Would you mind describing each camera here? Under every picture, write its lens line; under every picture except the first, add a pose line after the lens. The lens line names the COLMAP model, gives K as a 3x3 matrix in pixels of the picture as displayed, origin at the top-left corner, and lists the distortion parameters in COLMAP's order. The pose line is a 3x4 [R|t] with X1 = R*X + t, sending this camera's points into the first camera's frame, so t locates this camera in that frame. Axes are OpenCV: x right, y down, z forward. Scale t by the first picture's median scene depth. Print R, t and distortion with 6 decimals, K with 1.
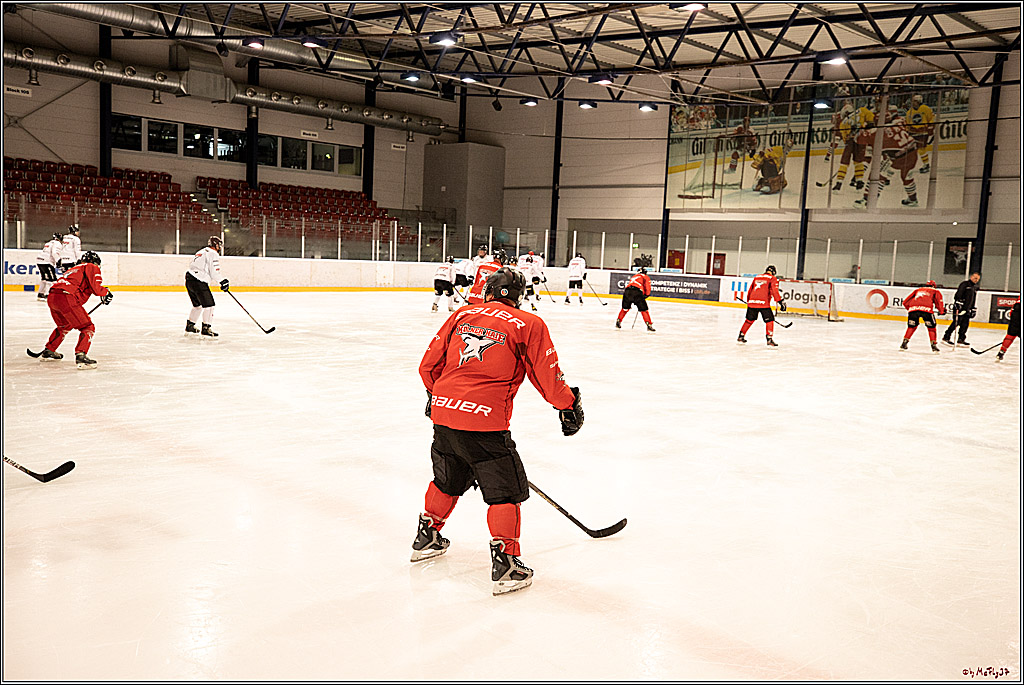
lens RADIAL K [[1006.6, 0, 534.6], [0, 1006.6, 349.6], [0, 0, 1]] dist [0.061722, 0.000000]
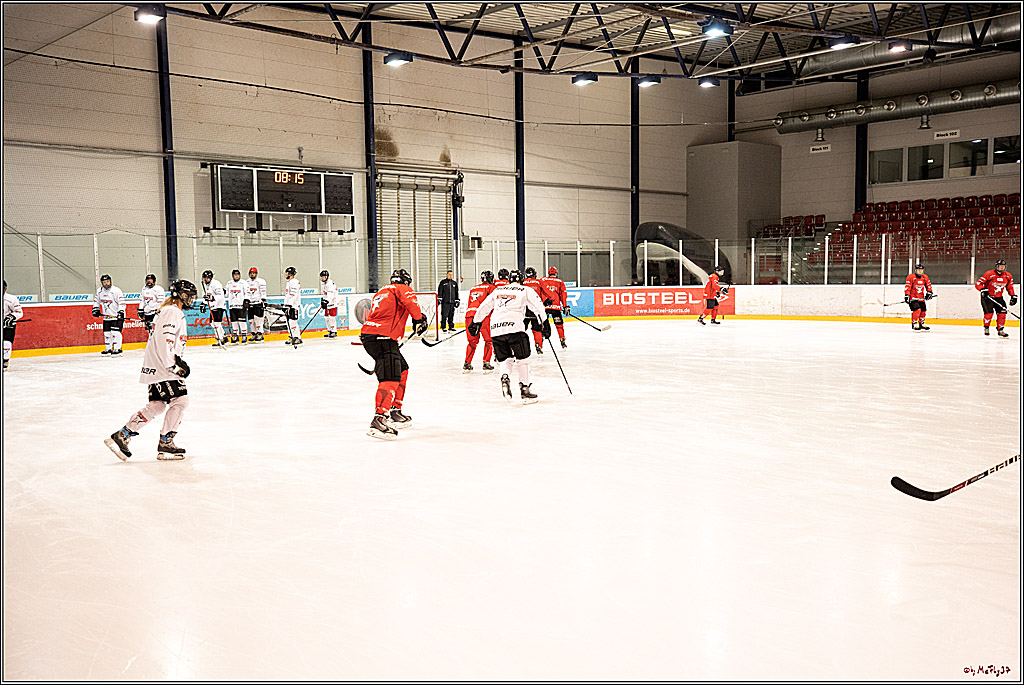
lens RADIAL K [[1006.6, 0, 489.0], [0, 1006.6, 349.9], [0, 0, 1]] dist [0.061722, 0.000000]
pose [[-0.099553, 0.036278, -0.994371, 0.682590], [-0.088949, 0.995010, 0.045206, -0.044170], [0.991049, 0.092949, -0.095829, 0.765153]]
